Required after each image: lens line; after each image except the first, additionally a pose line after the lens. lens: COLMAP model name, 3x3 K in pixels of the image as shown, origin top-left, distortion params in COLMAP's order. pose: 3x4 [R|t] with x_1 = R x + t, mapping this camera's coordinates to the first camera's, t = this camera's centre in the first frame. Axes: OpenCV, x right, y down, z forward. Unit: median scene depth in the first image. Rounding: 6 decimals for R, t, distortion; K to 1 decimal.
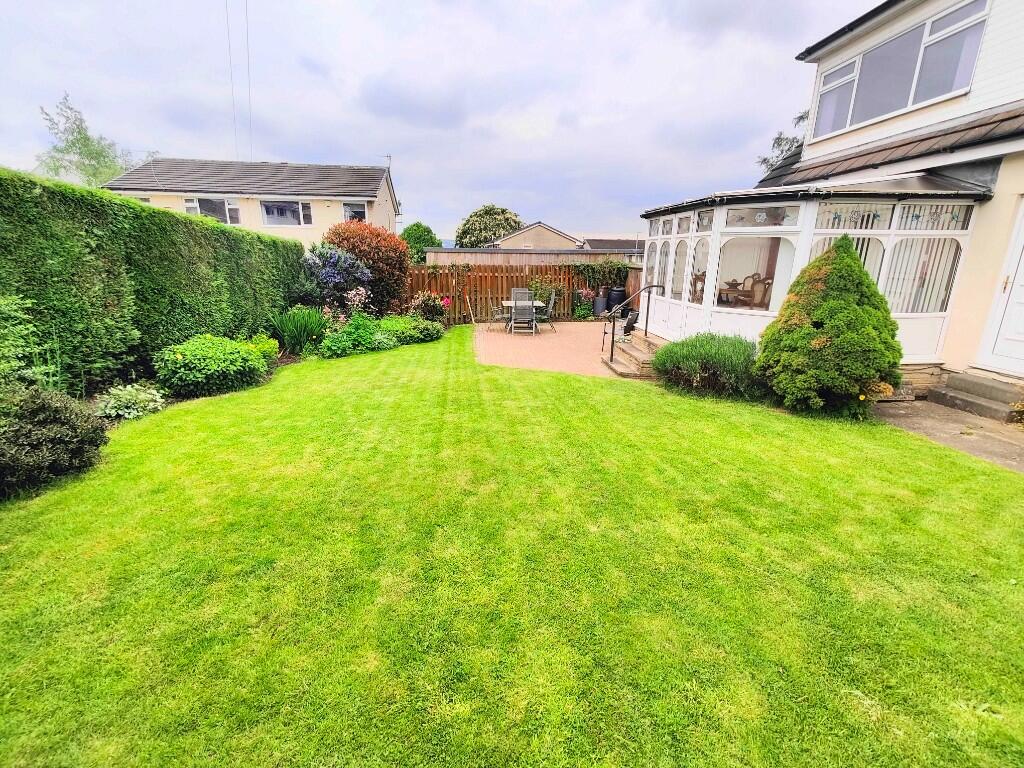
lens RADIAL K [[447.8, 0, 512.0], [0, 447.8, 378.9], [0, 0, 1]] dist [0.000668, 0.008133]
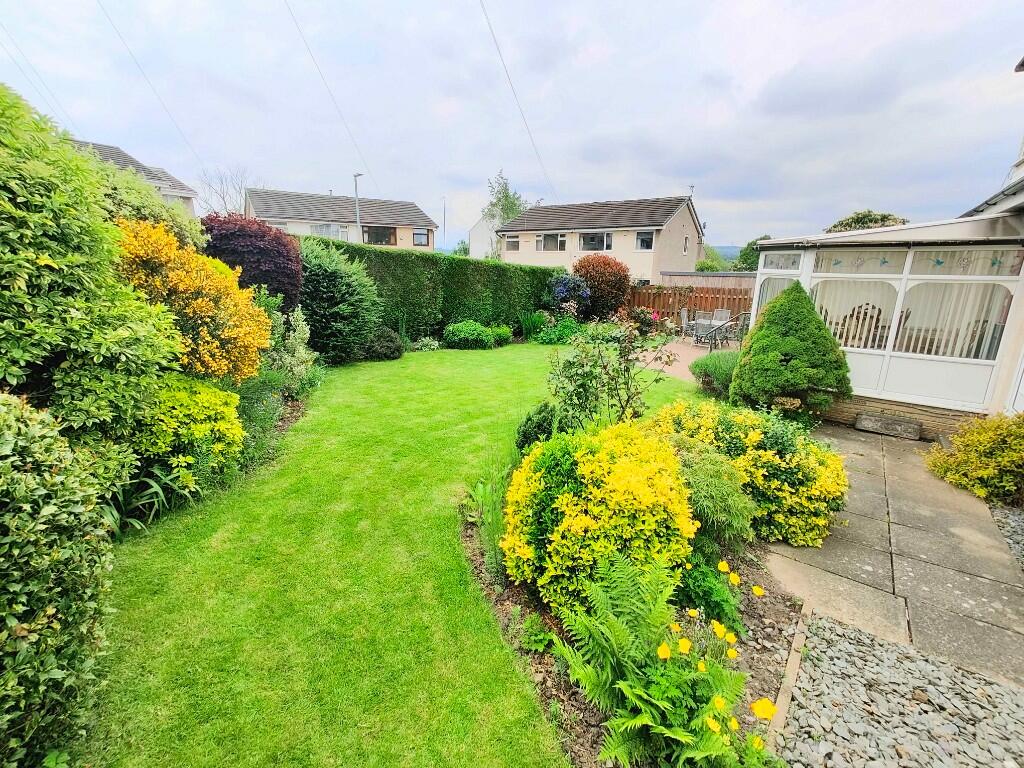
lens RADIAL K [[447.8, 0, 512.0], [0, 447.8, 378.9], [0, 0, 1]] dist [0.000668, 0.008133]
pose [[0.736364, 0.169279, -0.655067, 0.665725], [-0.185850, 0.981559, 0.044734, 0.026580], [0.650560, 0.088804, 0.754245, -0.285918]]
